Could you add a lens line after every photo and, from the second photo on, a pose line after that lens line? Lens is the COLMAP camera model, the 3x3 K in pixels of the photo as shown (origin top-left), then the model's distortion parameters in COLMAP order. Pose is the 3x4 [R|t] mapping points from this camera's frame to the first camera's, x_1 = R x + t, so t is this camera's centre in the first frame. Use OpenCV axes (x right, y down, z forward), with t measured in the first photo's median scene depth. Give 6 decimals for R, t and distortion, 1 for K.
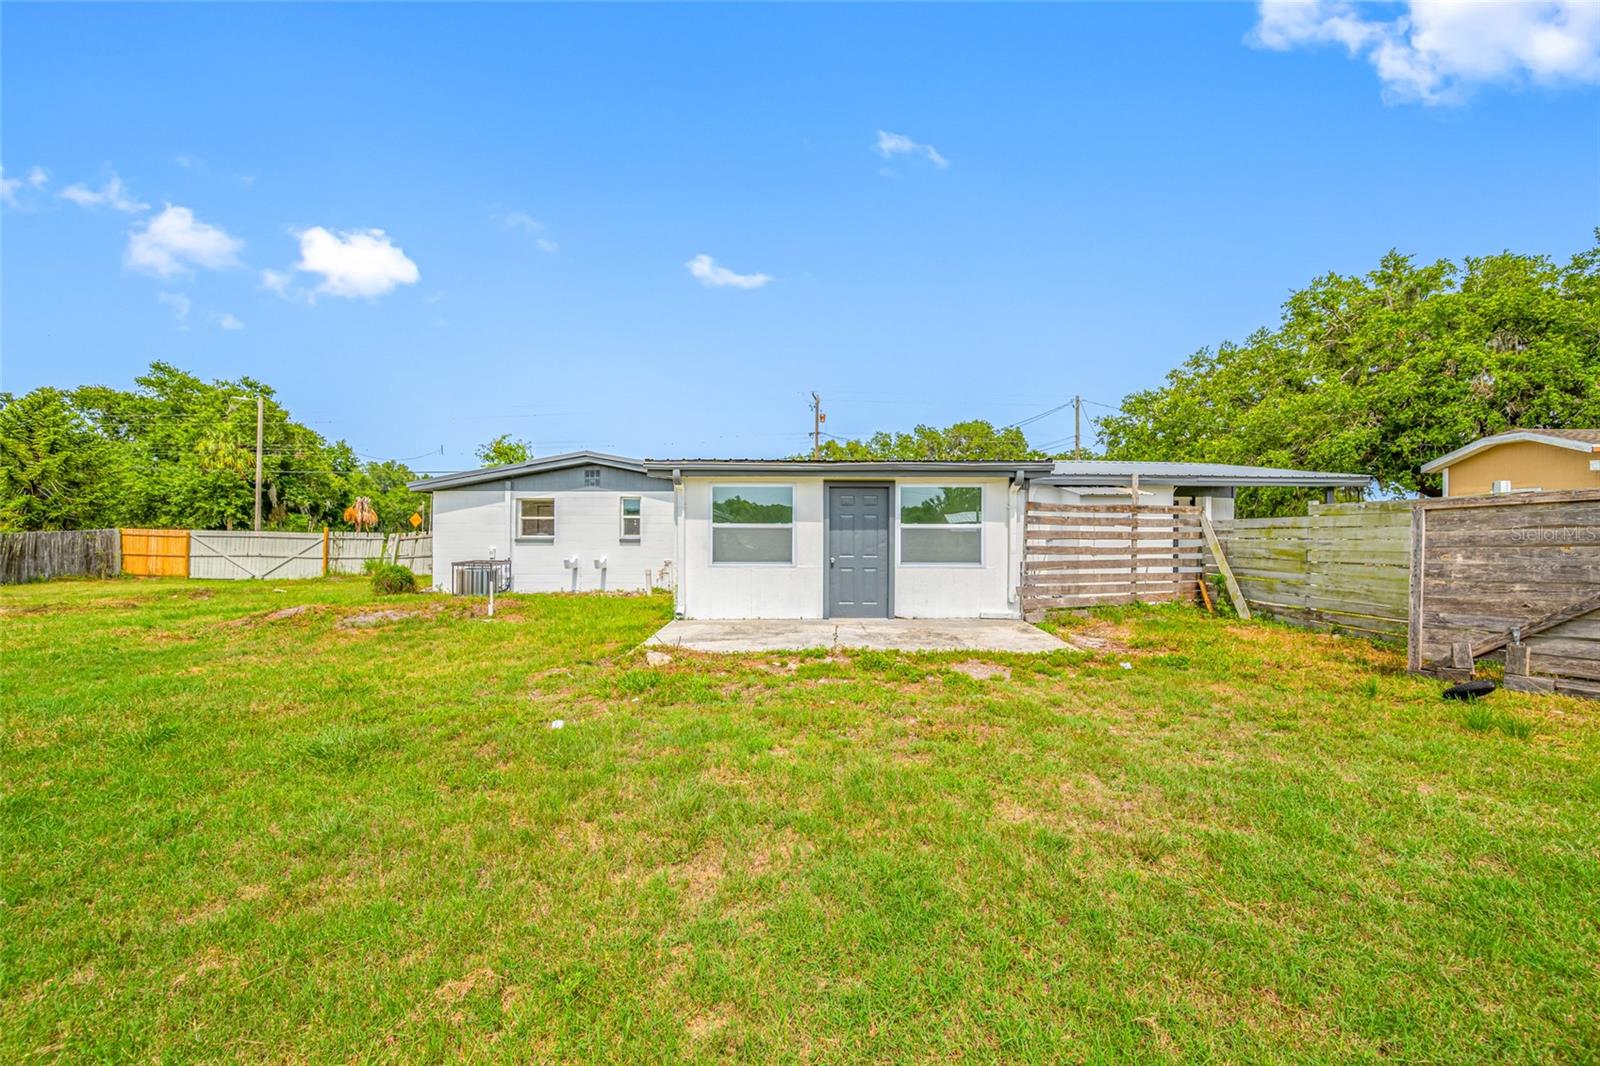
lens RADIAL K [[632.0, 0, 798.1], [0, 632.0, 538.2], [0, 0, 1]] dist [-0.000894, -0.000219]
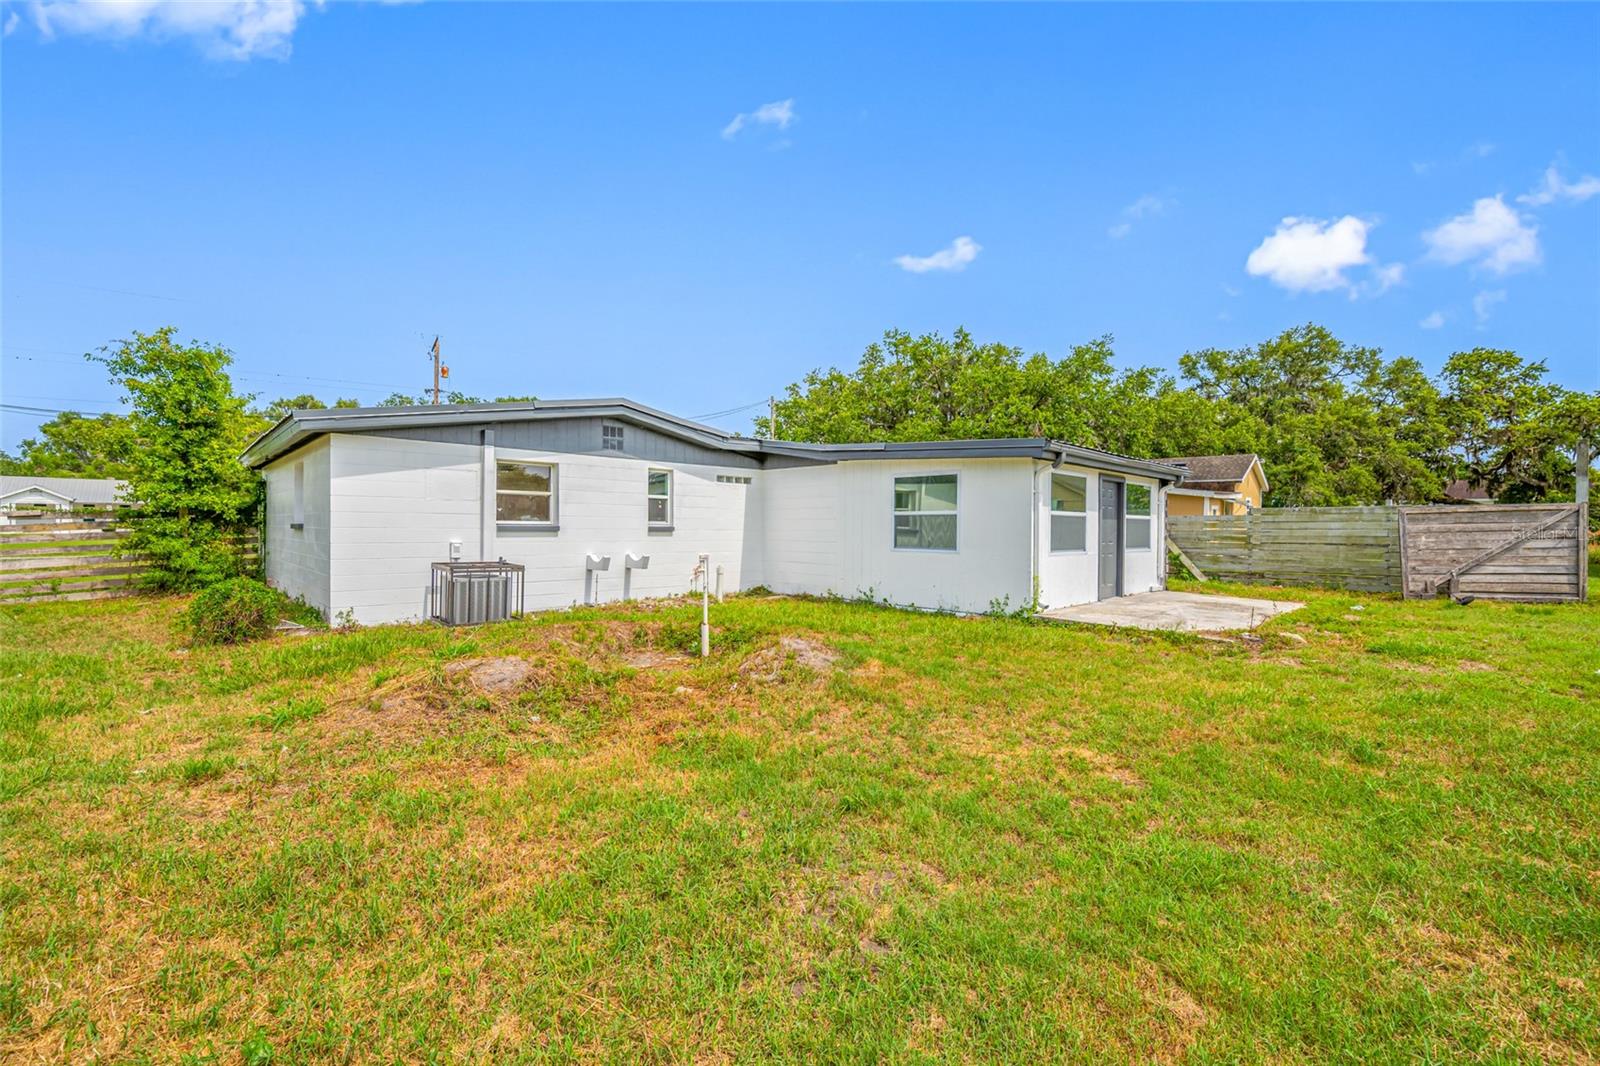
lens RADIAL K [[661.0, 0, 800.0], [0, 661.0, 533.0], [0, 0, 1]] dist [-0.002531, -0.000243]
pose [[0.712673, -0.002890, 0.701491, -0.689162], [-0.003327, 0.999966, 0.007500, 0.001808], [-0.701489, -0.007679, 0.712639, 0.342663]]
